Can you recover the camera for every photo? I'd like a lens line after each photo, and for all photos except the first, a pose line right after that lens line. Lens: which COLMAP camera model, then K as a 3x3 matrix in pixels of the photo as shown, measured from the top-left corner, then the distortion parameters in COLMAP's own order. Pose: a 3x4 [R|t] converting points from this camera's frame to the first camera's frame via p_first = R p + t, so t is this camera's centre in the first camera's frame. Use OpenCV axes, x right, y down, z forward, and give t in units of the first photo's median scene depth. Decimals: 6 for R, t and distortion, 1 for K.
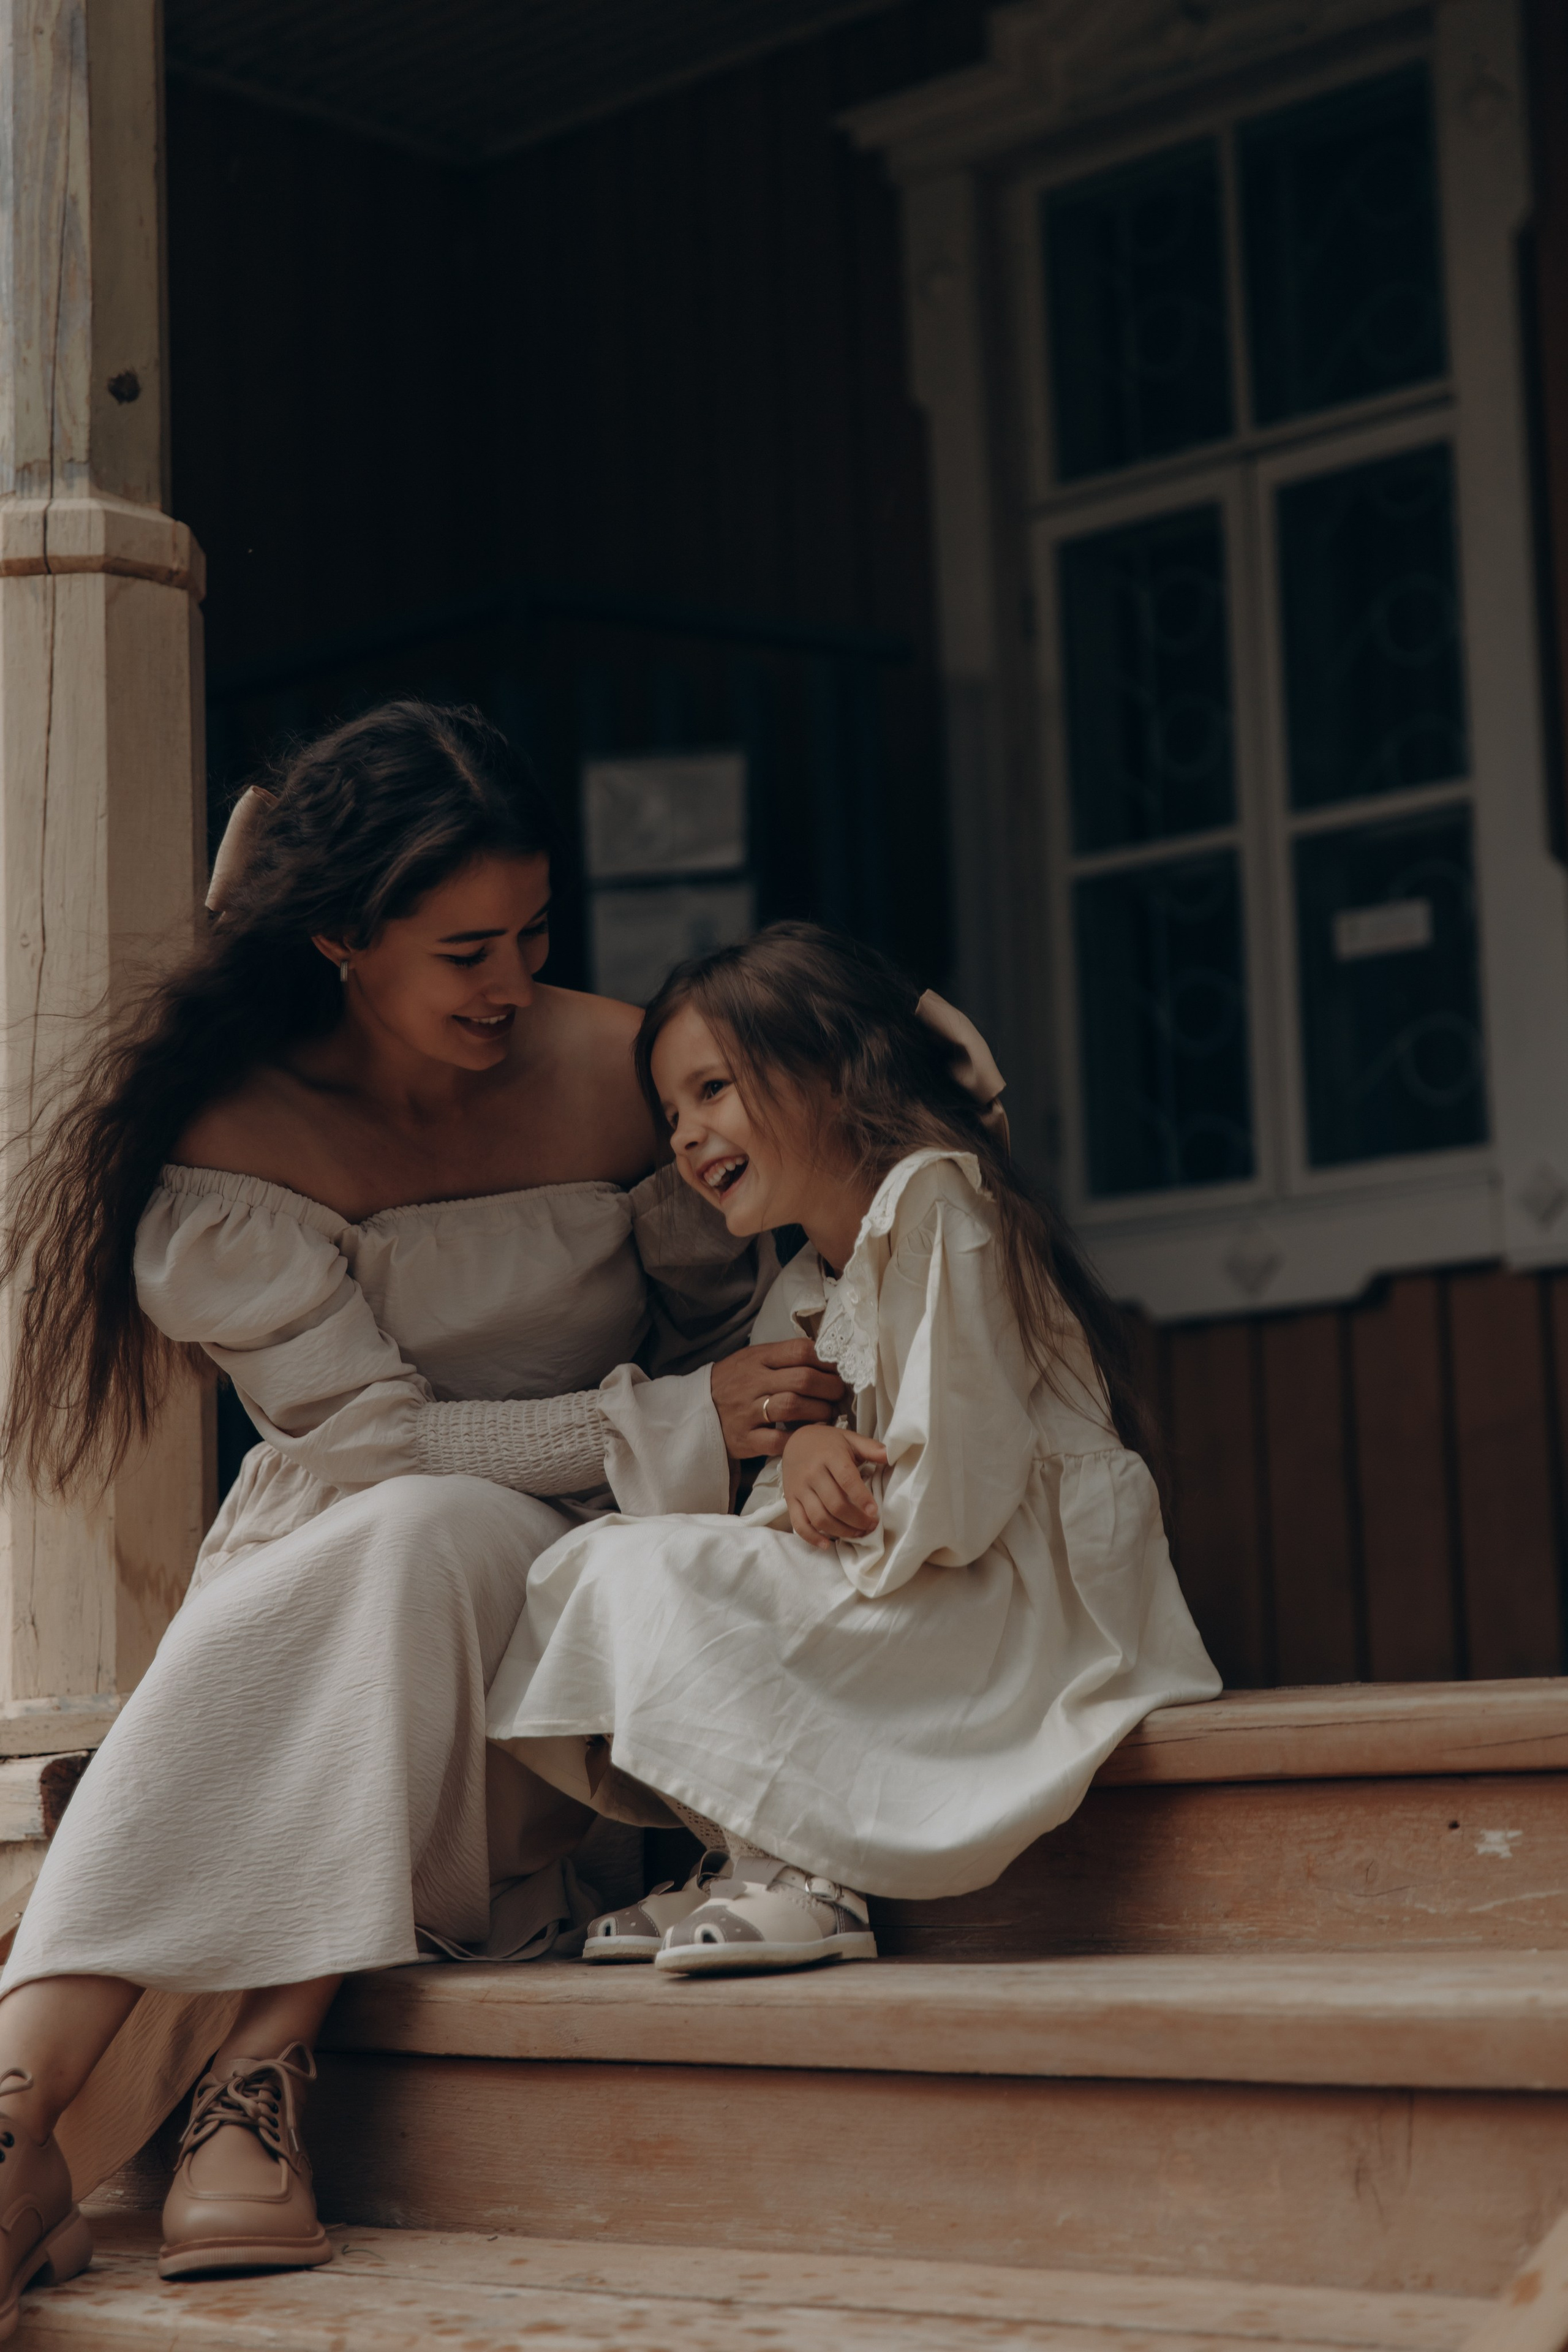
lens RADIAL K [[4724.7, 0, 784.0], [0, 4724.7, 1176.0], [0, 0, 1]] dist [-0.204319, 1.457039]
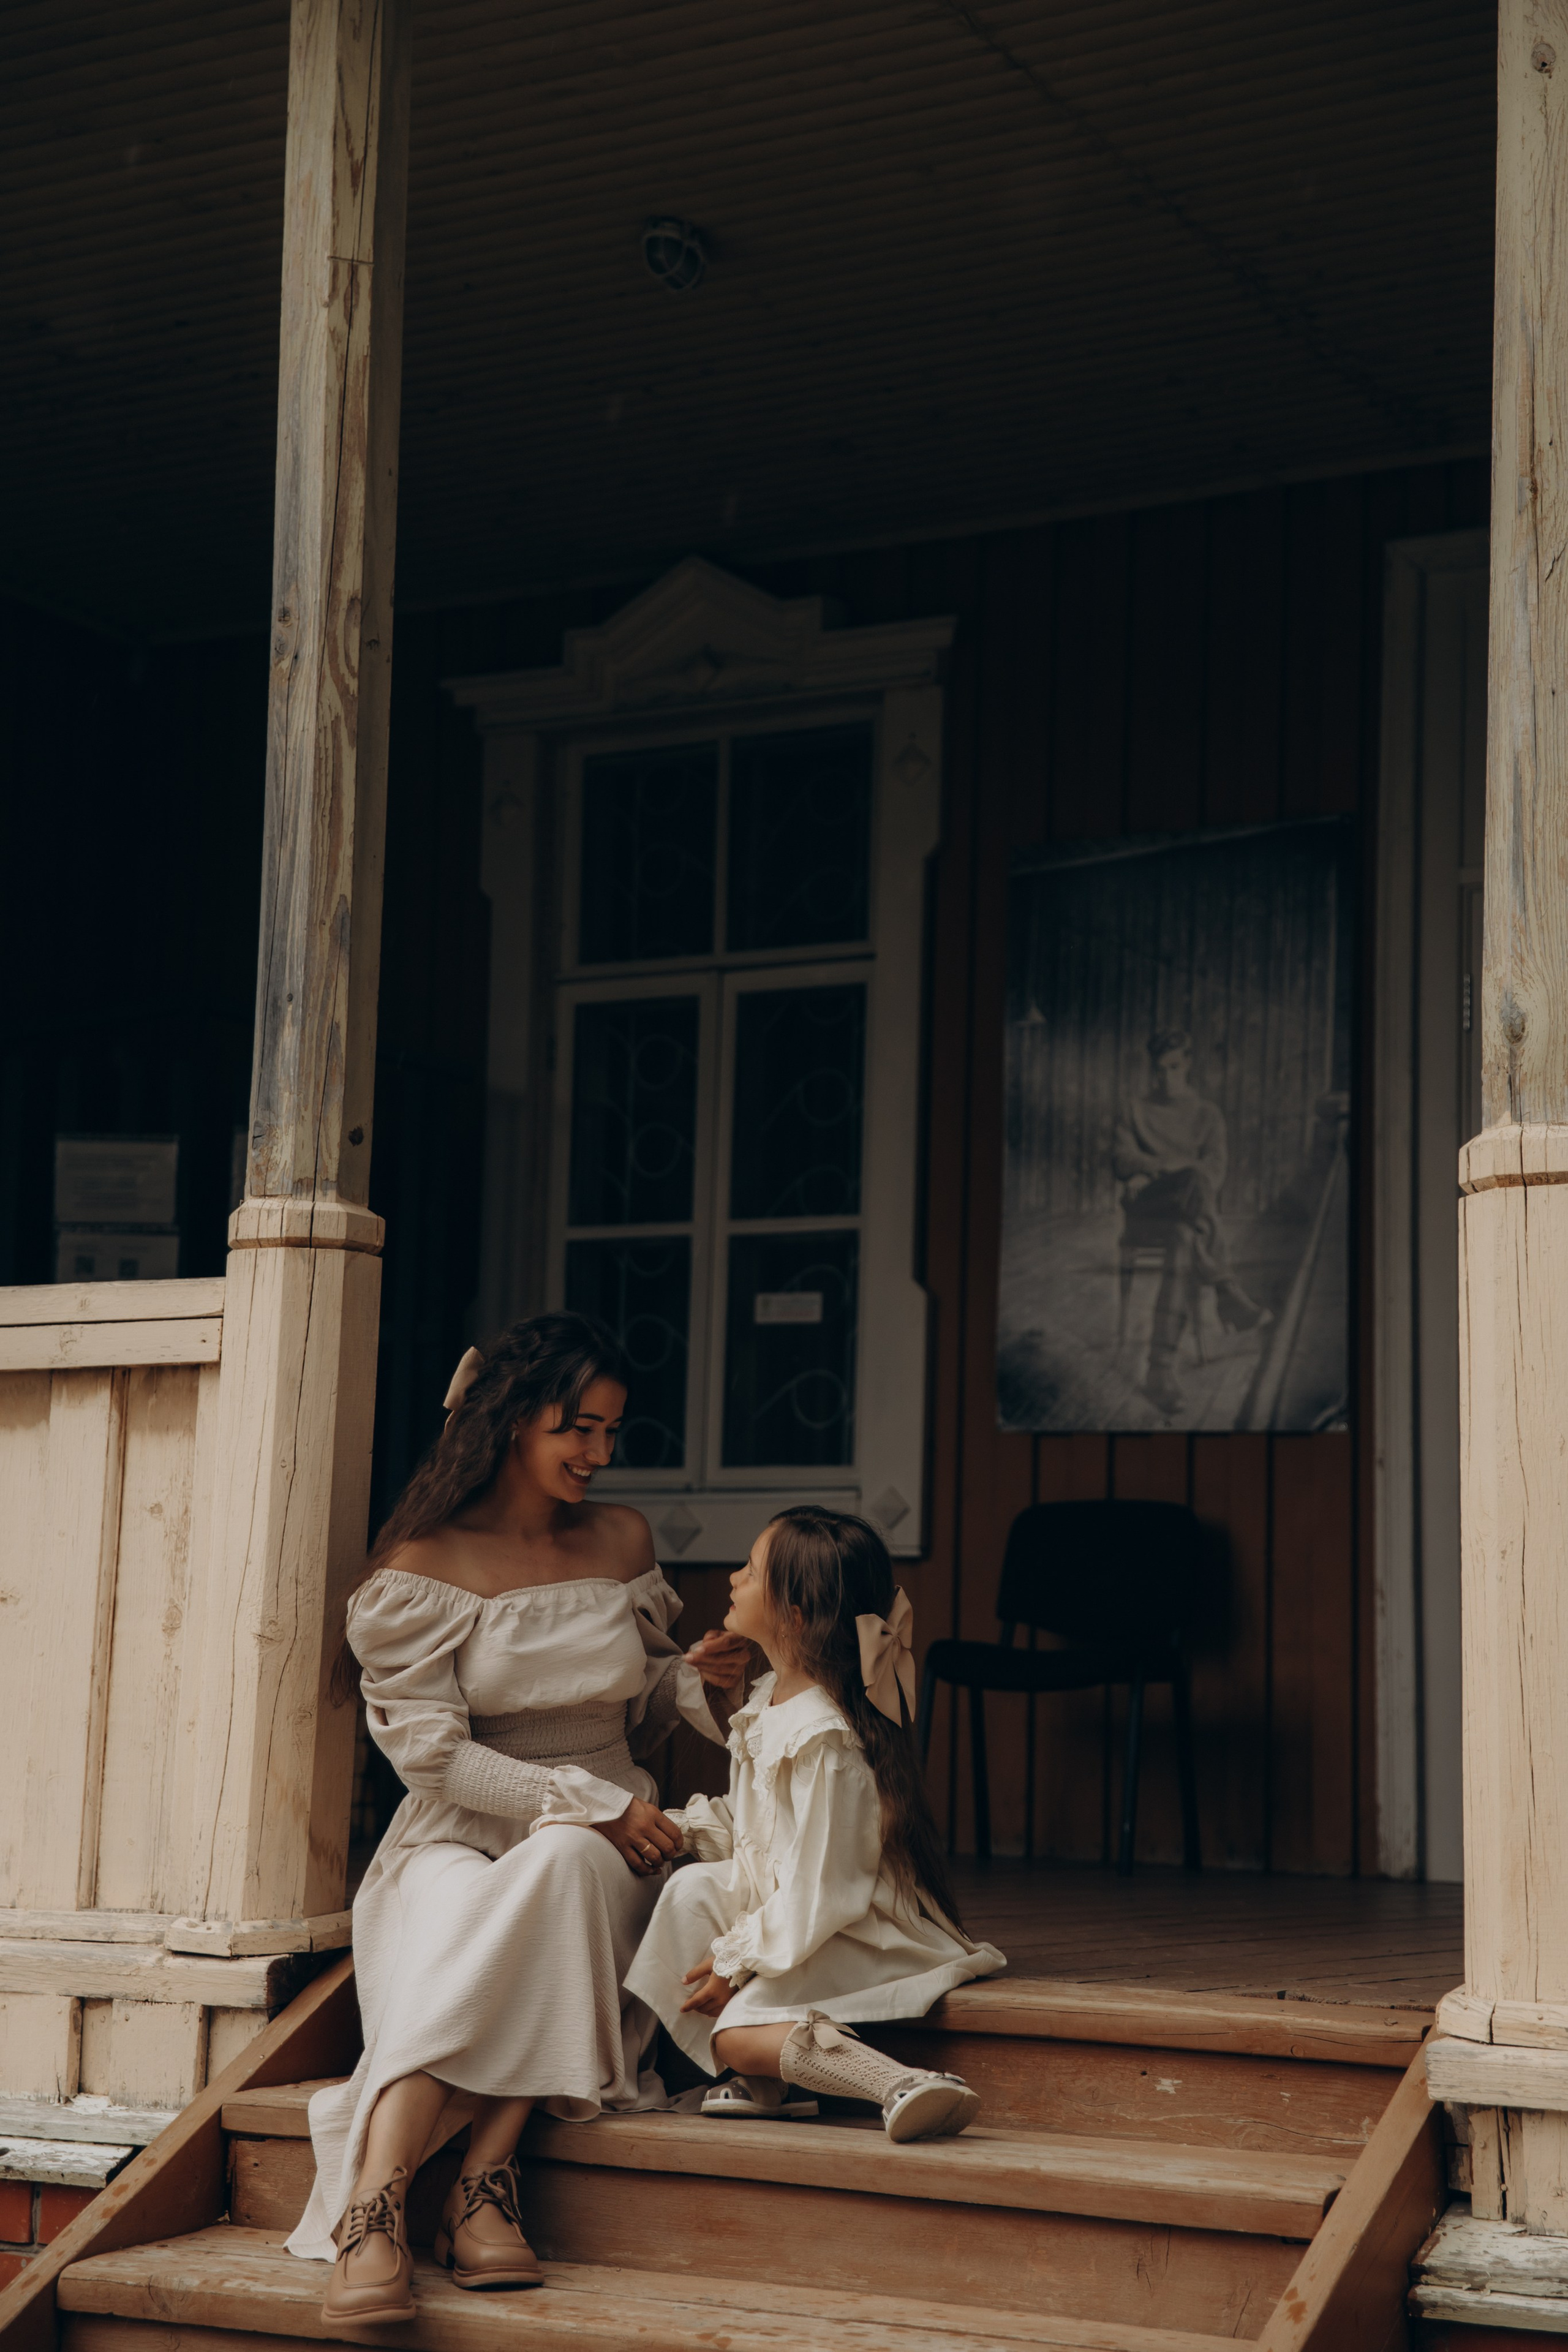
lens RADIAL K [[4217.2, 0, 783.5], [0, 4217.2, 1082.8], [0, 0, 1]] dist [0.658255, -2.643639]
pose [[0.969939, 0.097849, 0.222810, -0.341789], [-0.092799, 0.995136, -0.033051, -0.152342], [-0.224960, 0.011381, 0.974301, -0.563340]]
